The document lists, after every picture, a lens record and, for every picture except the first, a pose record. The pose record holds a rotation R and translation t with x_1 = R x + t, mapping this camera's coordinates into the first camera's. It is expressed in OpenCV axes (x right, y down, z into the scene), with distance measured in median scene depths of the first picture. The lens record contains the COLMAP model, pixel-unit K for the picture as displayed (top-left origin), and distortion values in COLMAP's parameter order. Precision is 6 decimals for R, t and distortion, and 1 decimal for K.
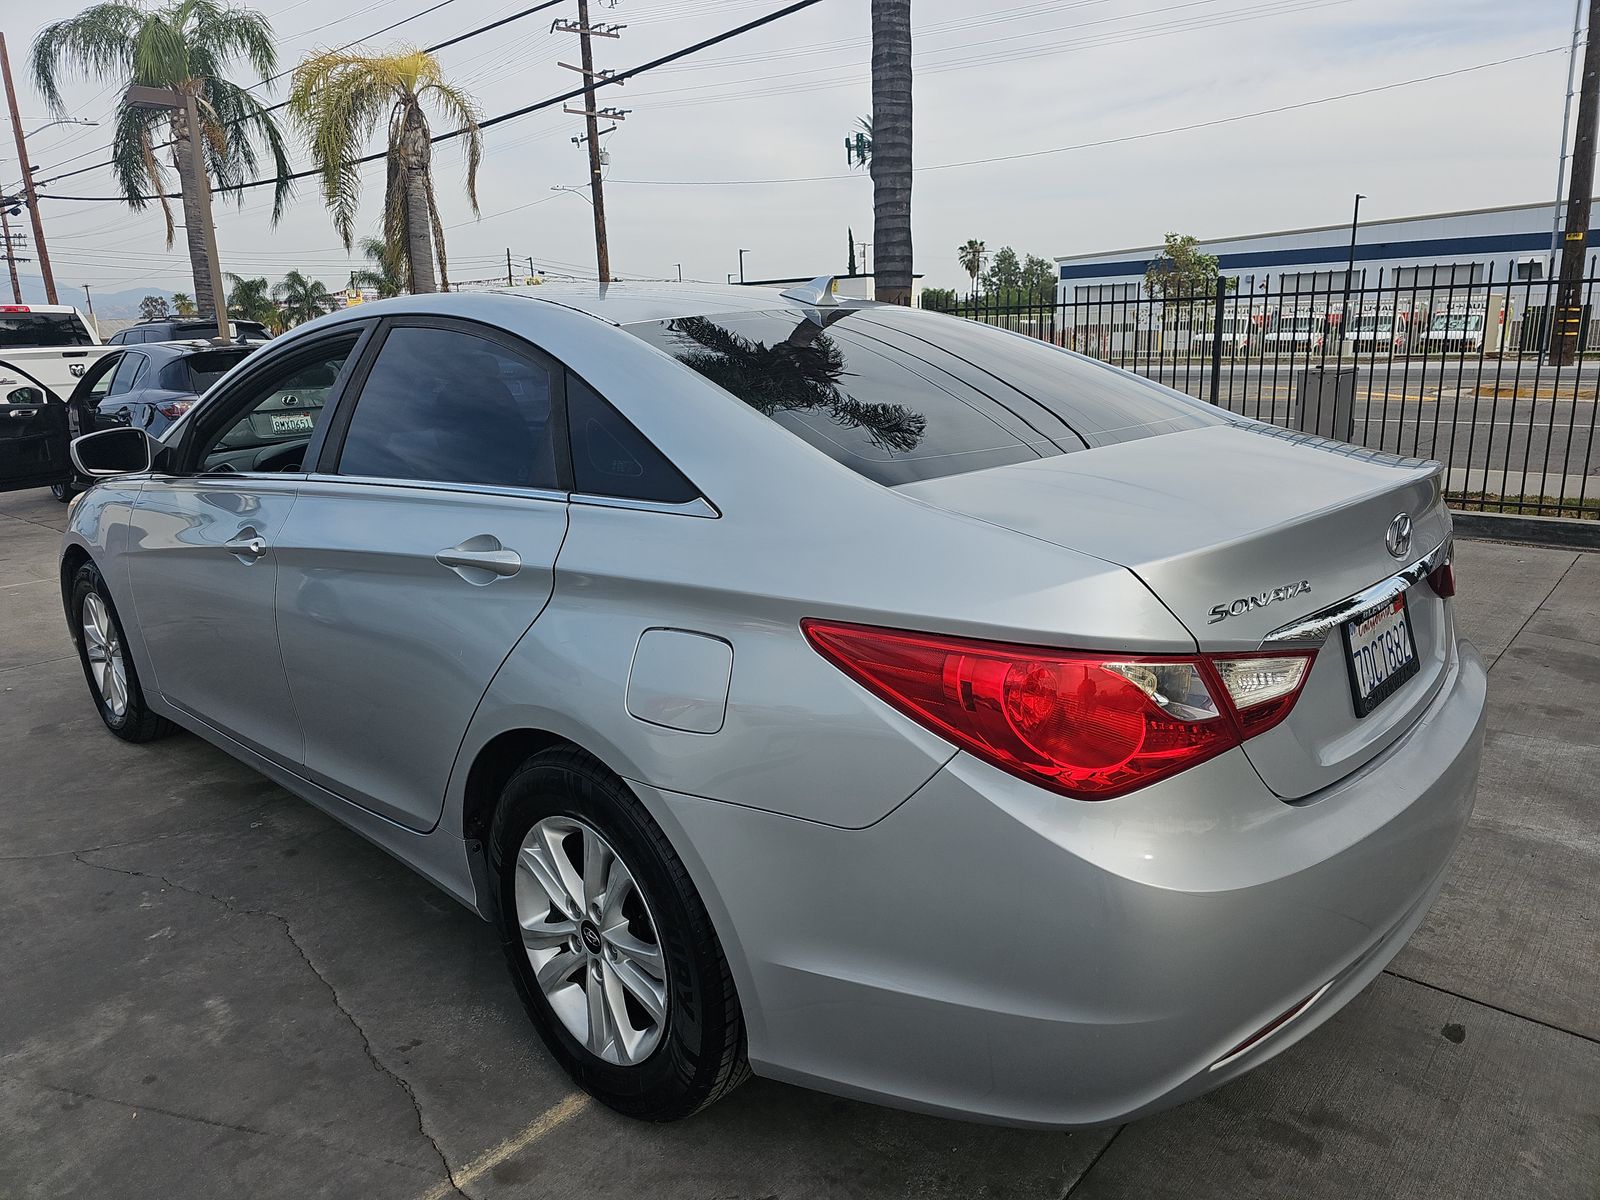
lens RADIAL K [[1047.8, 0, 814.3], [0, 1047.8, 597.3], [0, 0, 1]] dist [0.028458, -0.040062]
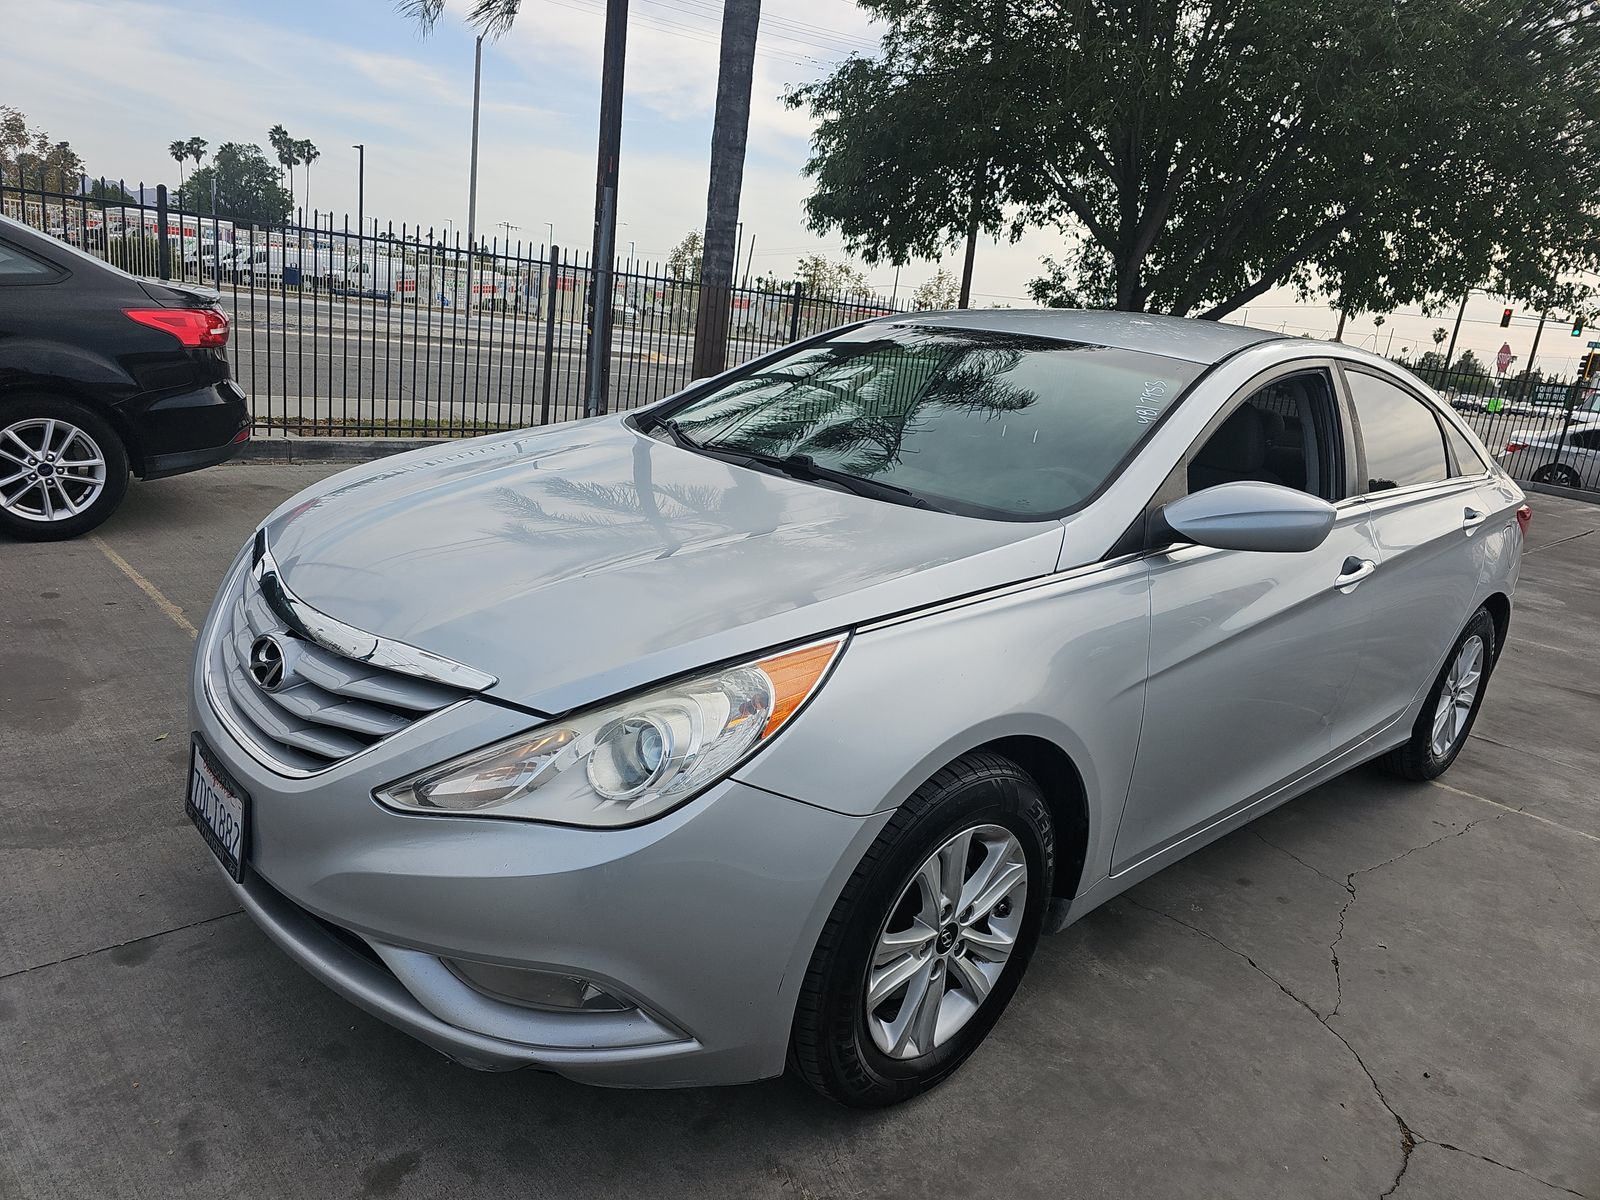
lens RADIAL K [[1047.8, 0, 814.3], [0, 1047.8, 597.3], [0, 0, 1]] dist [0.028458, -0.040062]
pose [[0.080531, -0.214436, 0.973412, -0.599341], [0.115369, 0.972026, 0.204586, -0.112528], [-0.990053, 0.095826, 0.103017, 0.529104]]
